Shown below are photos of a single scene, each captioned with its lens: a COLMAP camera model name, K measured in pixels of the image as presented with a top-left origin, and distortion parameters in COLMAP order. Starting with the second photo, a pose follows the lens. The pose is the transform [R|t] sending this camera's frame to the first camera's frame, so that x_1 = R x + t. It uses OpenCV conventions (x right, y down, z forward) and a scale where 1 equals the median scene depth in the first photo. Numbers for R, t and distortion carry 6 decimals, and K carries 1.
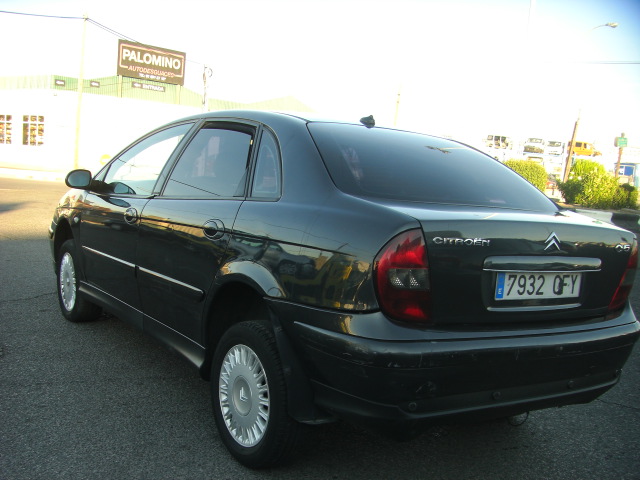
lens RADIAL K [[727.8, 0, 288.9], [0, 727.8, 300.0], [0, 0, 1]] dist [-0.168685, 0.031853]
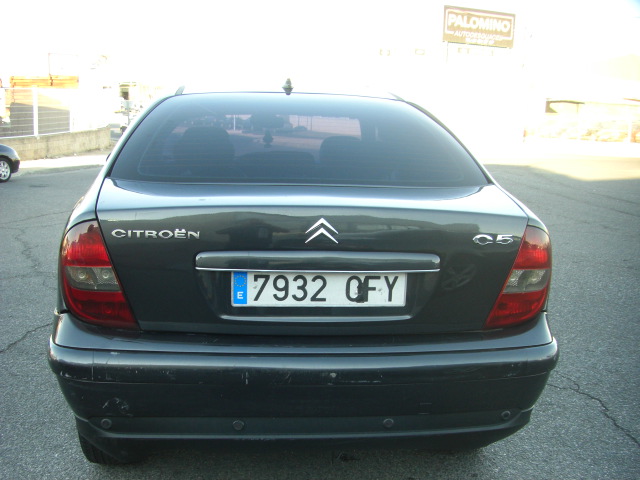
lens RADIAL K [[727.8, 0, 288.9], [0, 727.8, 300.0], [0, 0, 1]] dist [-0.168685, 0.031853]
pose [[0.890676, 0.050698, -0.451803, 0.653452], [-0.030358, 0.998177, 0.052161, -0.046741], [0.453624, -0.032743, 0.890592, 0.288763]]
